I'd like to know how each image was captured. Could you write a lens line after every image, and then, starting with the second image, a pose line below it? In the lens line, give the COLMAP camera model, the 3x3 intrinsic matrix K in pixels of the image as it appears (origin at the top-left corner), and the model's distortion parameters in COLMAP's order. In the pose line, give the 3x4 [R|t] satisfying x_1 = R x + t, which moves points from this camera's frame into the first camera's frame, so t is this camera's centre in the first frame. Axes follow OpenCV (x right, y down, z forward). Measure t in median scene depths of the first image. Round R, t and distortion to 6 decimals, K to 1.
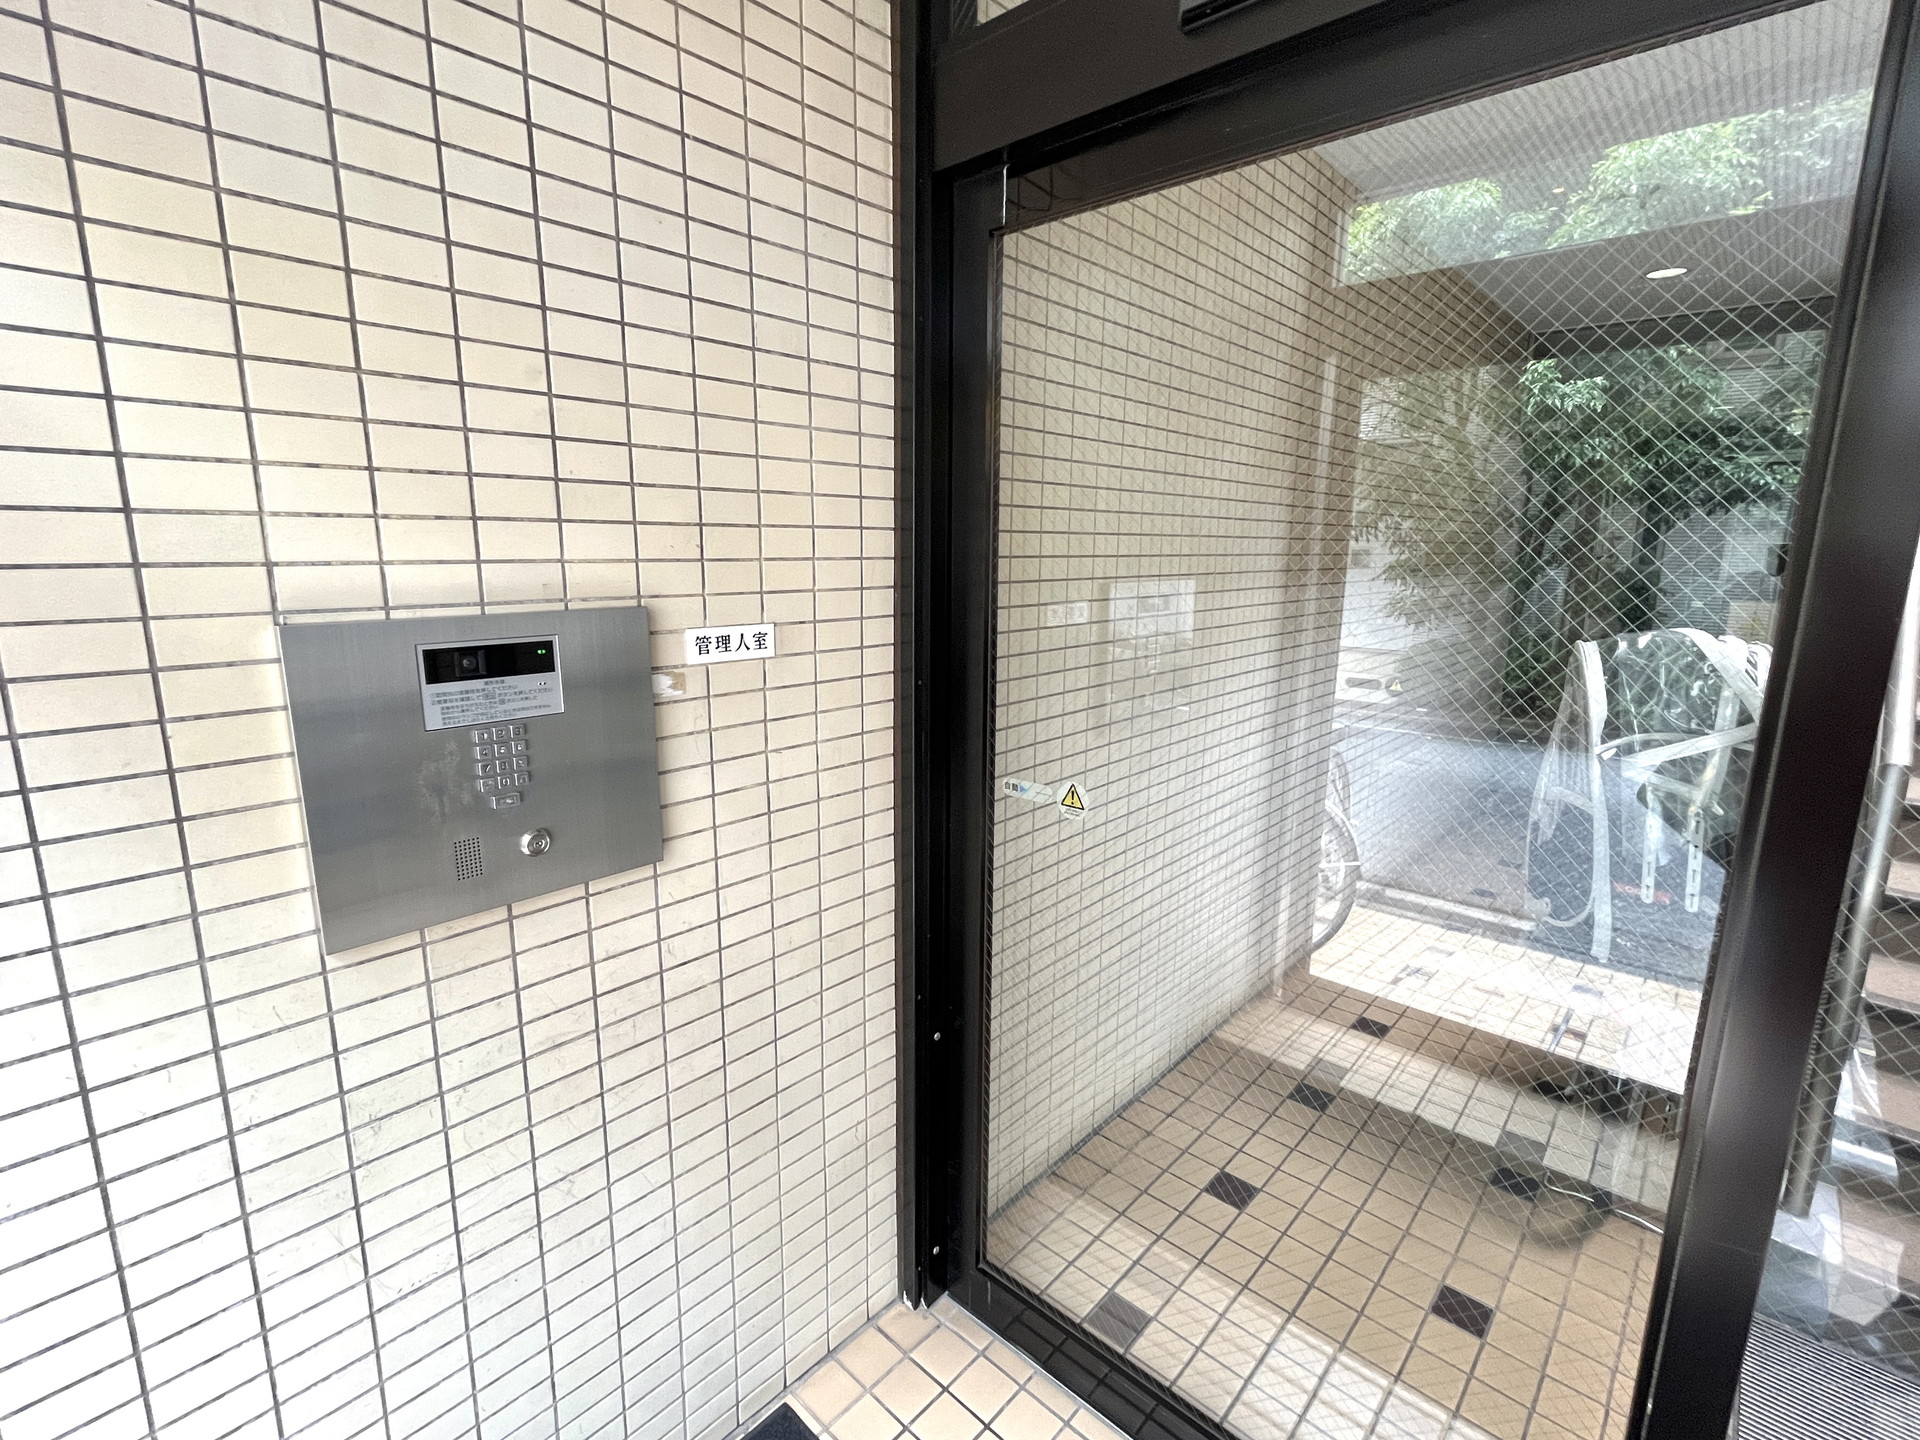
lens RADIAL K [[887.0, 0, 960.8], [0, 887.0, 716.9], [0, 0, 1]] dist [-0.004619, -0.000194]
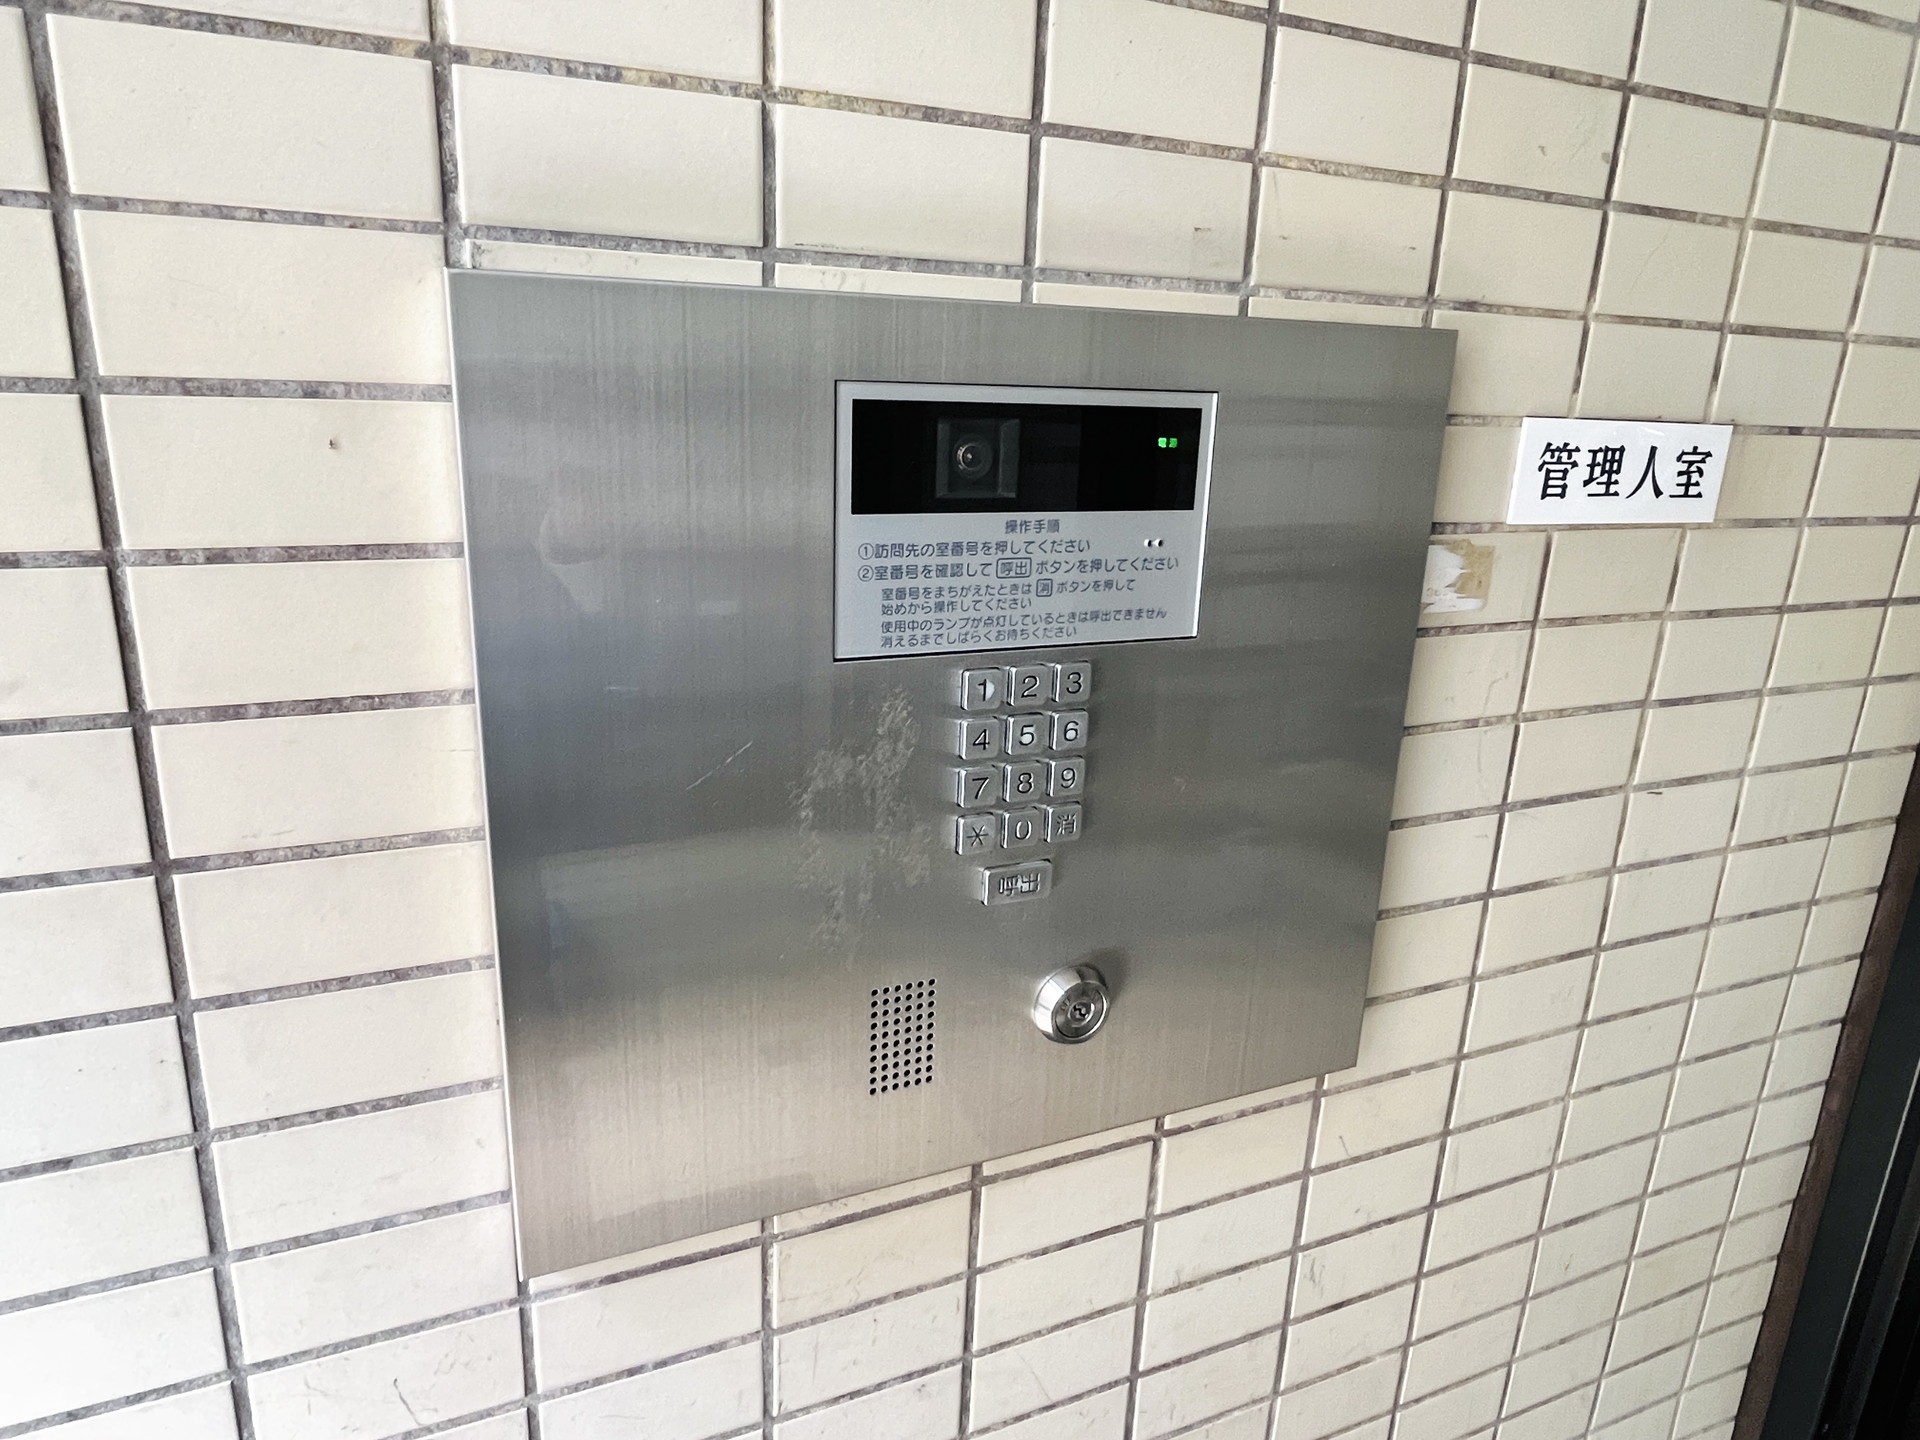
lens RADIAL K [[1200.6, 0, 957.0], [0, 1200.6, 718.6], [0, 0, 1]] dist [-0.005783, -0.001130]
pose [[0.918249, 0.139980, -0.370439, -0.386786], [-0.108709, 0.988608, 0.104100, -0.012539], [0.380791, -0.055320, 0.923005, 0.594548]]
